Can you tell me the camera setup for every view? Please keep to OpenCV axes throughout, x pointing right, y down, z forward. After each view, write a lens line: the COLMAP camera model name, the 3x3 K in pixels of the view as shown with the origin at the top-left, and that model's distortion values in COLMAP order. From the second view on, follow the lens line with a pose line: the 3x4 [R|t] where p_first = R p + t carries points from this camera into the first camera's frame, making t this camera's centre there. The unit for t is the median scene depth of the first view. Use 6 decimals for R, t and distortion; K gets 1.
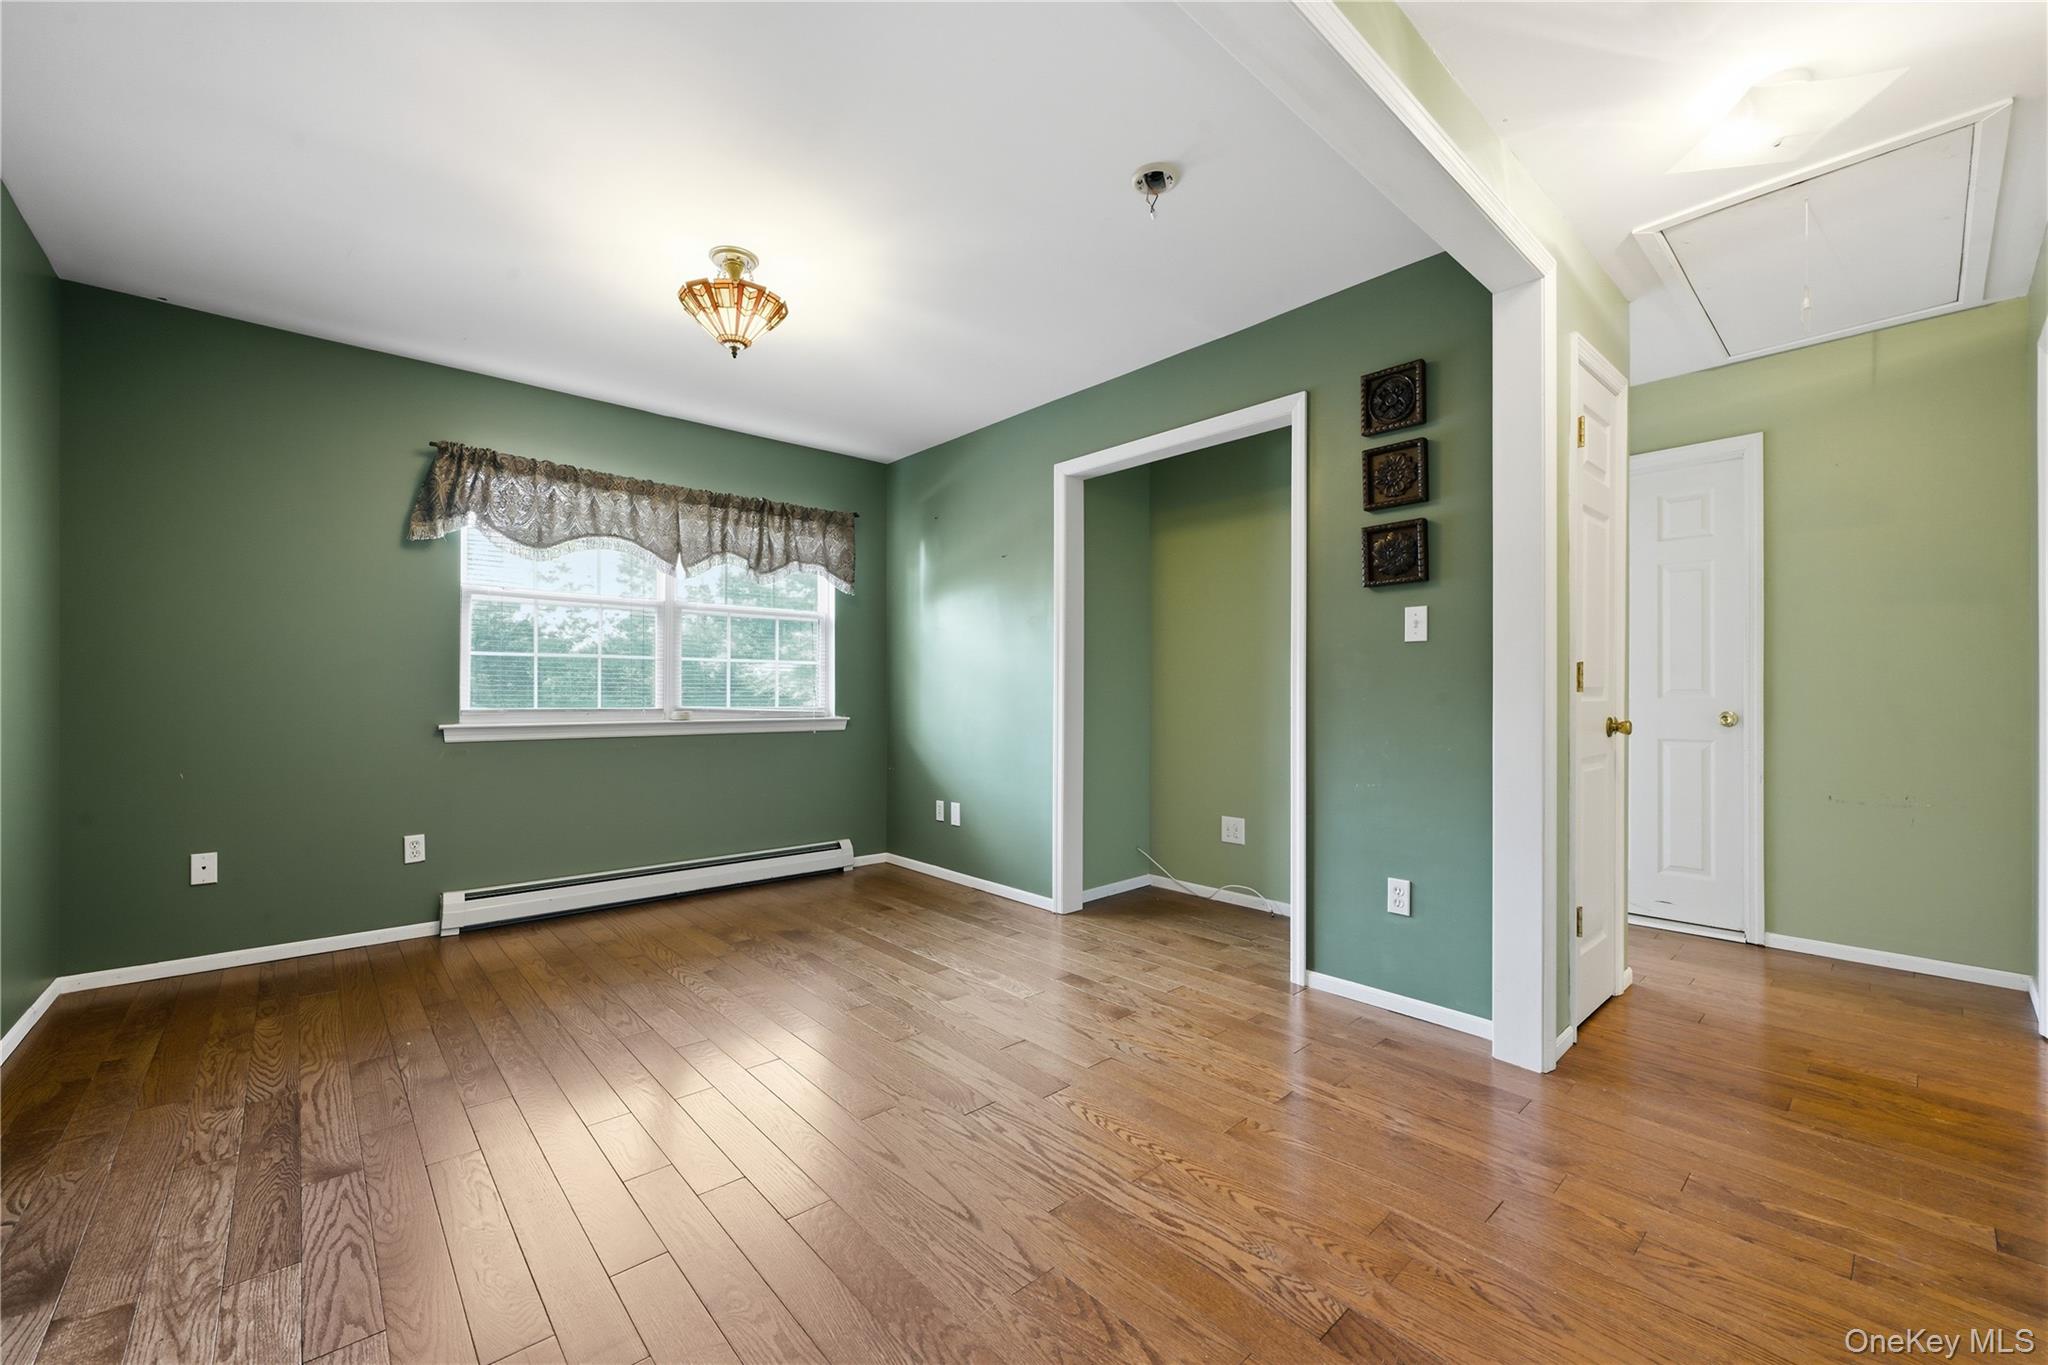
lens RADIAL K [[810.1, 0, 1029.9], [0, 810.1, 688.3], [0, 0, 1]] dist [0.000352, -0.000137]
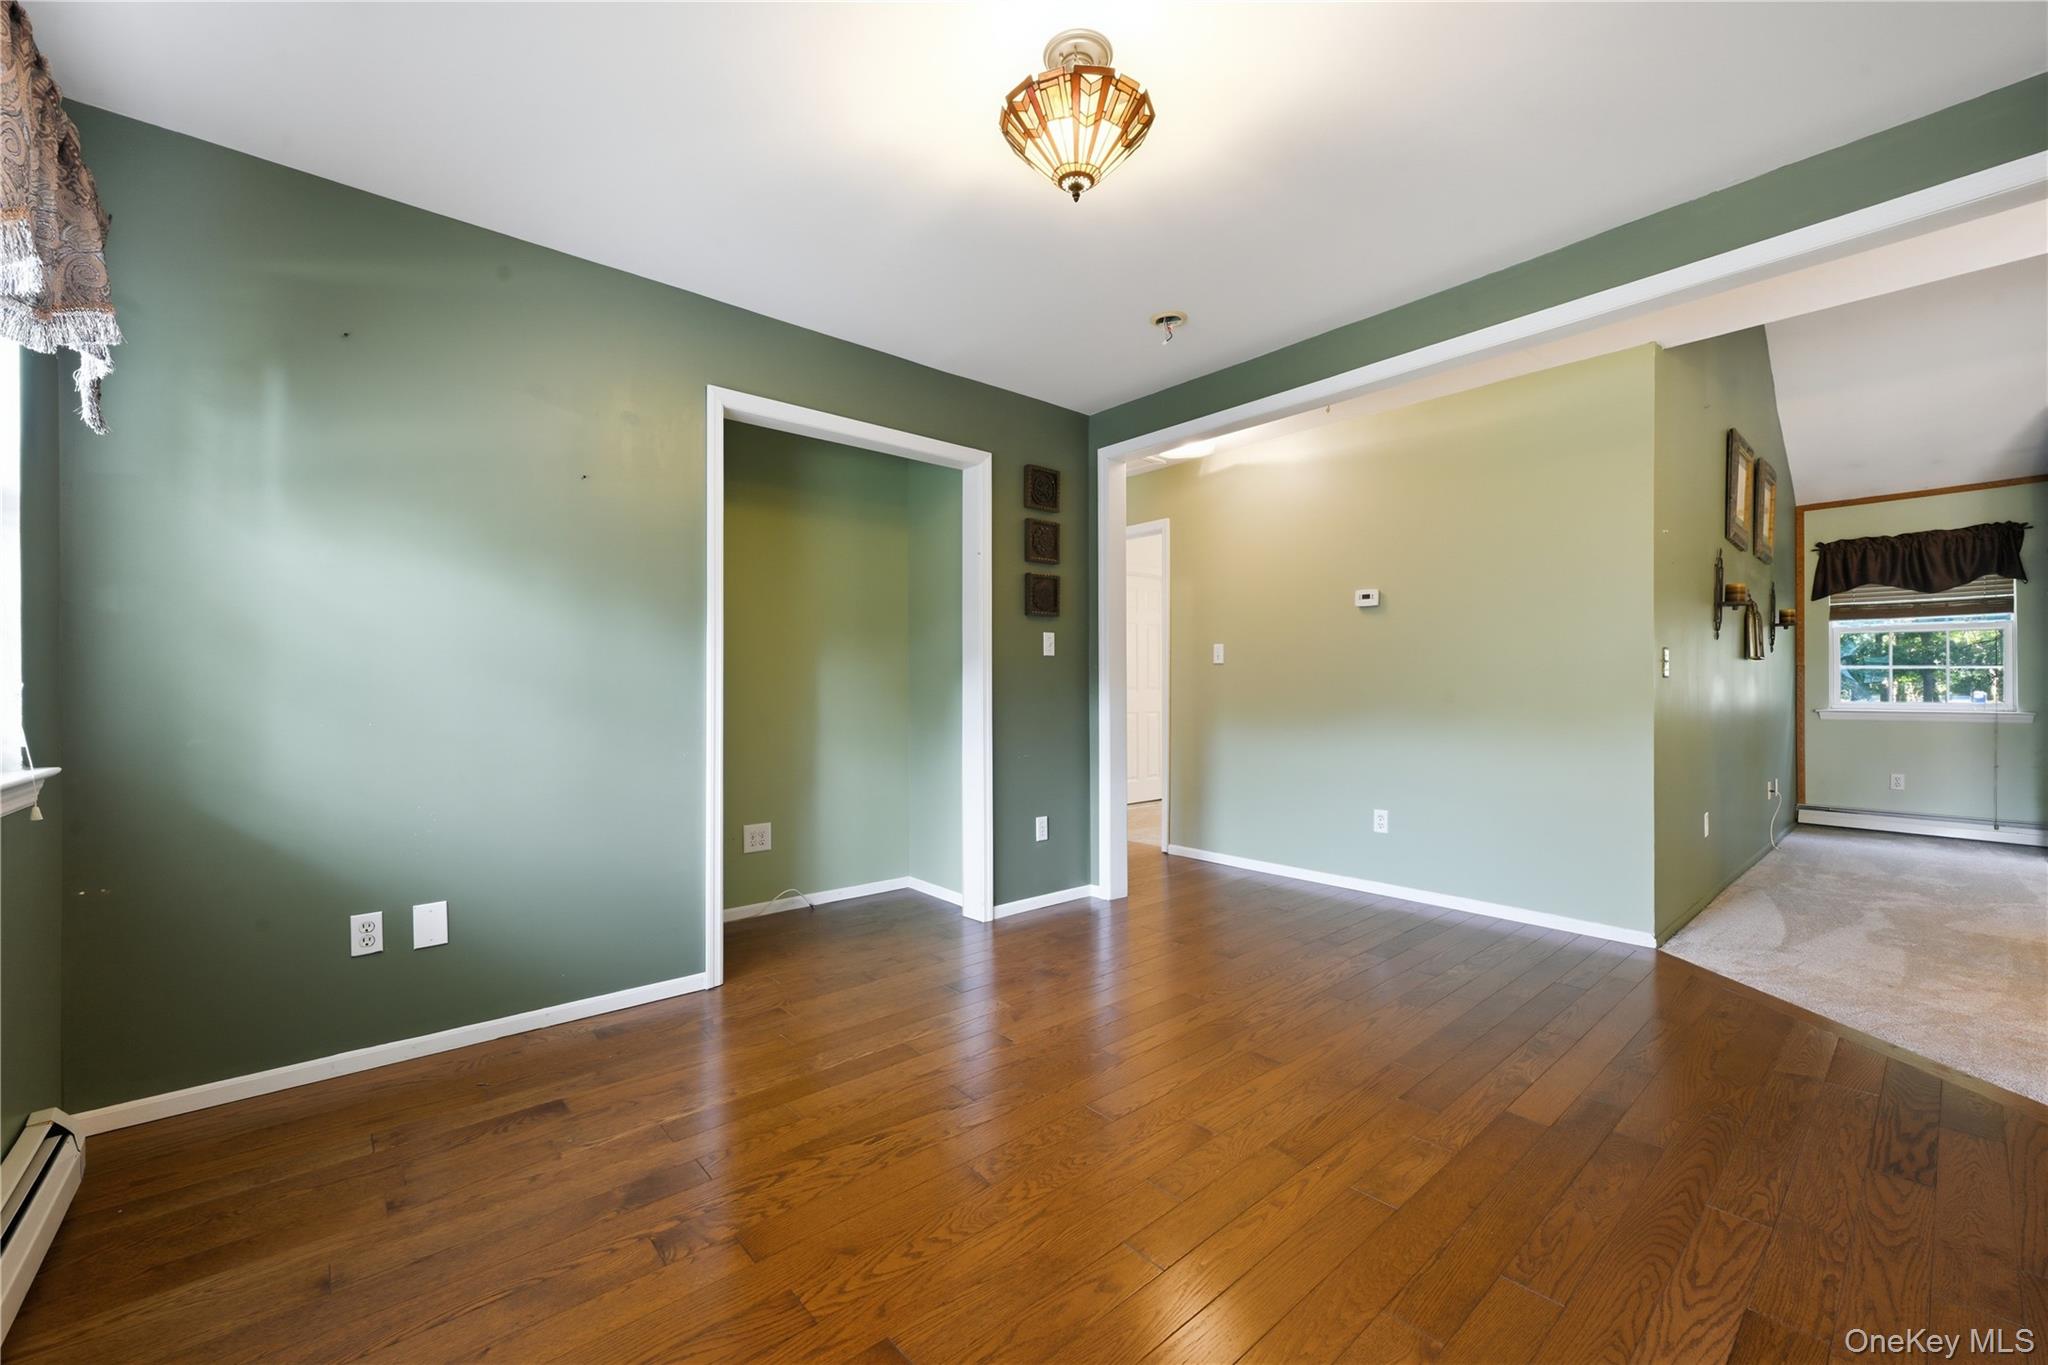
lens RADIAL K [[810.1, 0, 1029.9], [0, 810.1, 688.3], [0, 0, 1]] dist [0.000352, -0.000137]
pose [[0.017232, -0.002774, 0.999848, -0.908896], [-0.001932, 0.999994, 0.002808, -0.001532], [-0.999850, -0.001980, 0.017226, 0.892452]]
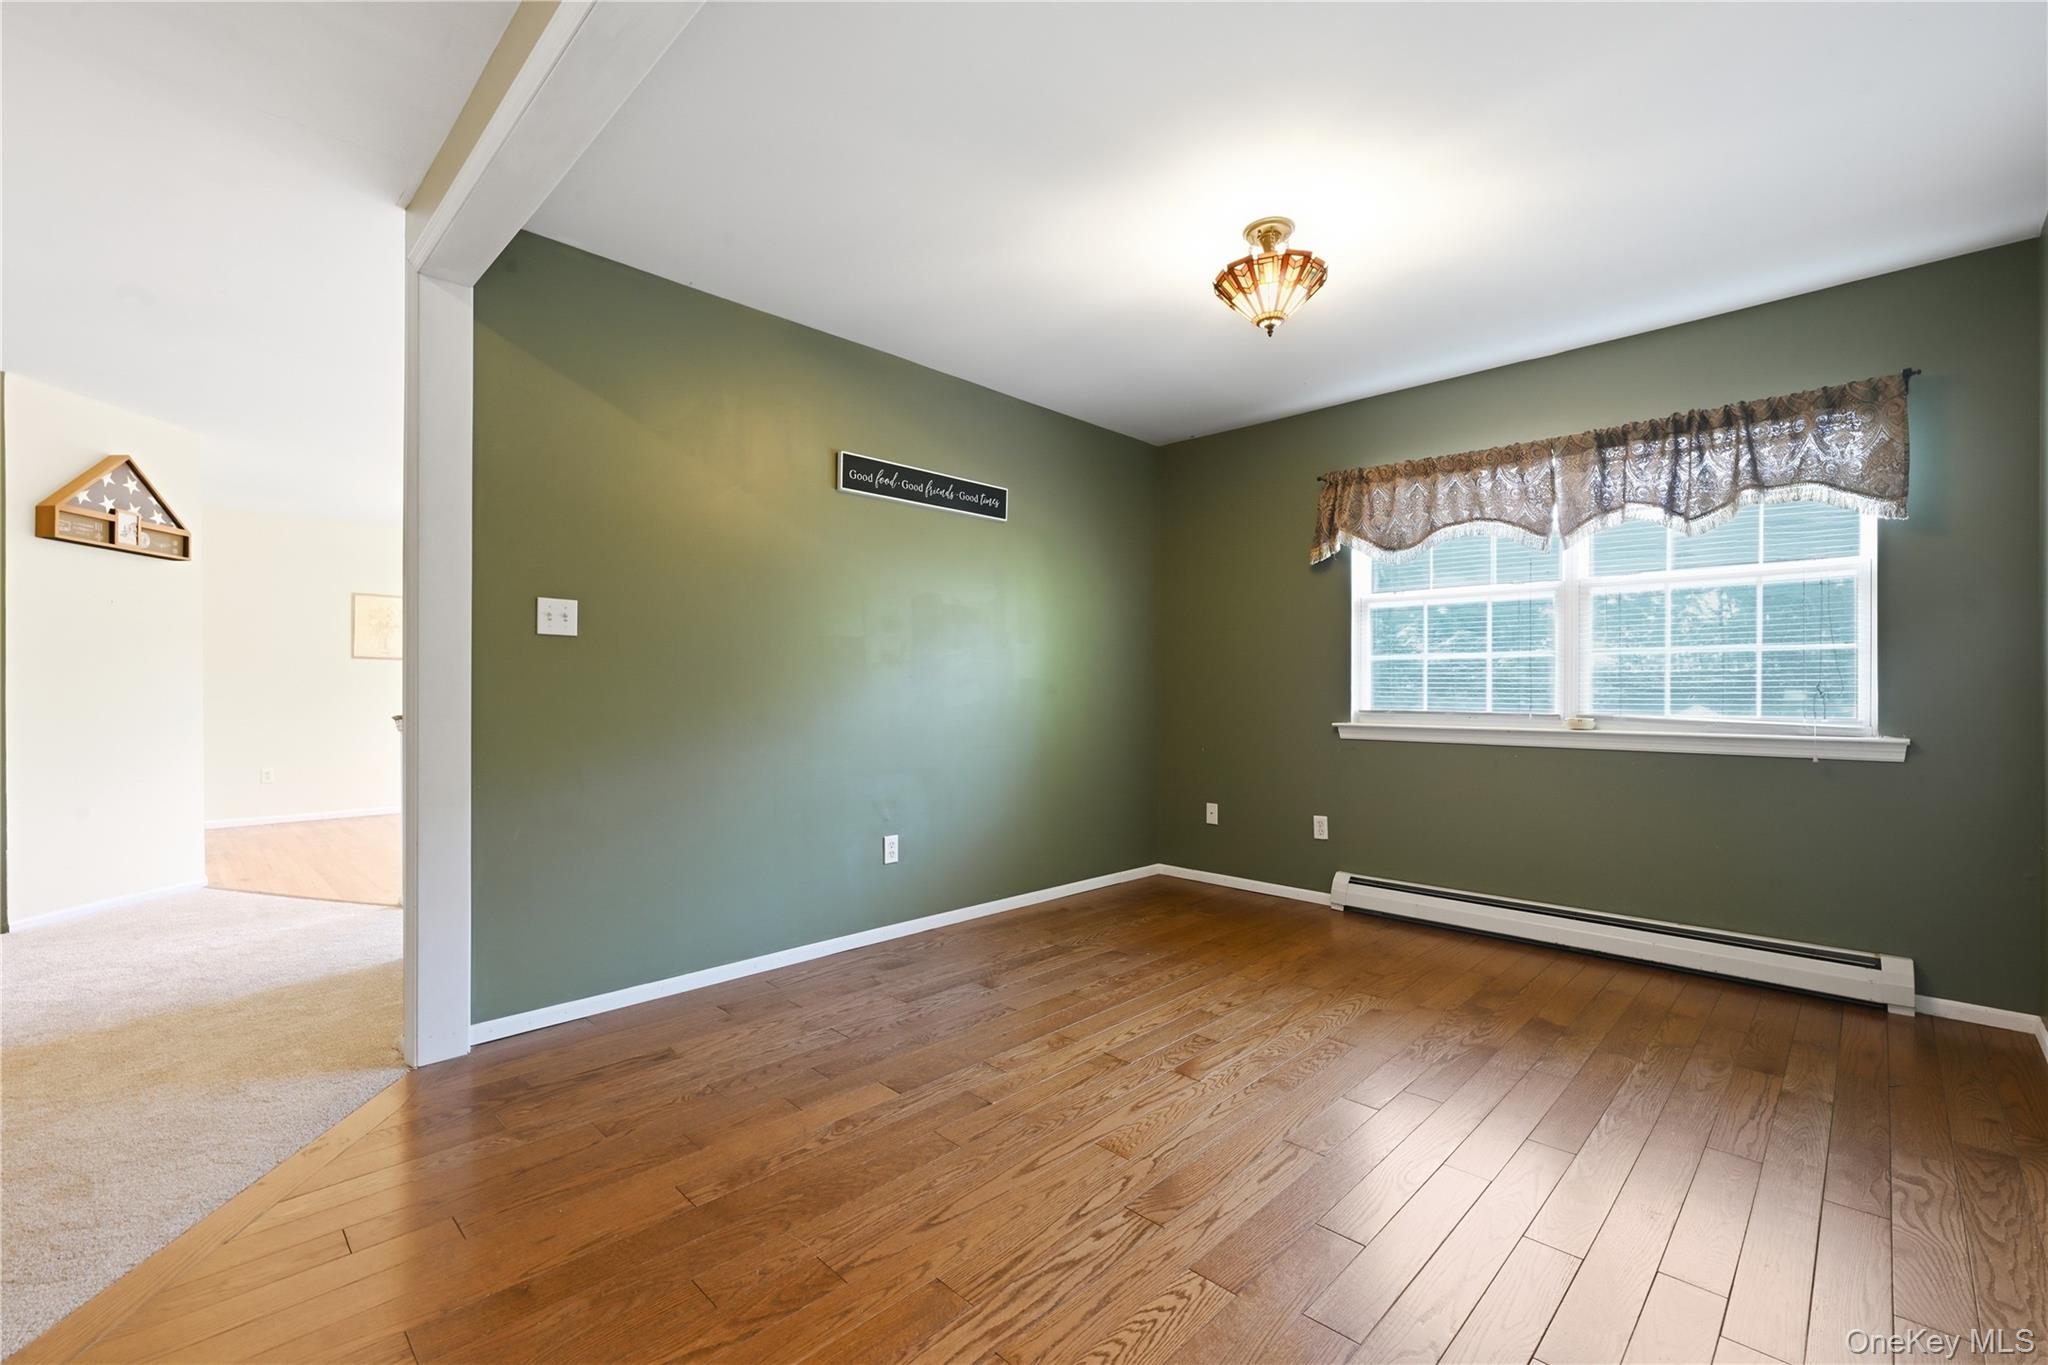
lens RADIAL K [[875.8, 0, 1024.1], [0, 875.8, 690.3], [0, 0, 1]] dist [-0.000567, 0.000061]
pose [[0.050260, -0.002385, -0.998733, 0.546053], [0.004870, 0.999986, -0.002143, 0.000537], [0.998724, -0.004756, 0.050271, 0.577403]]
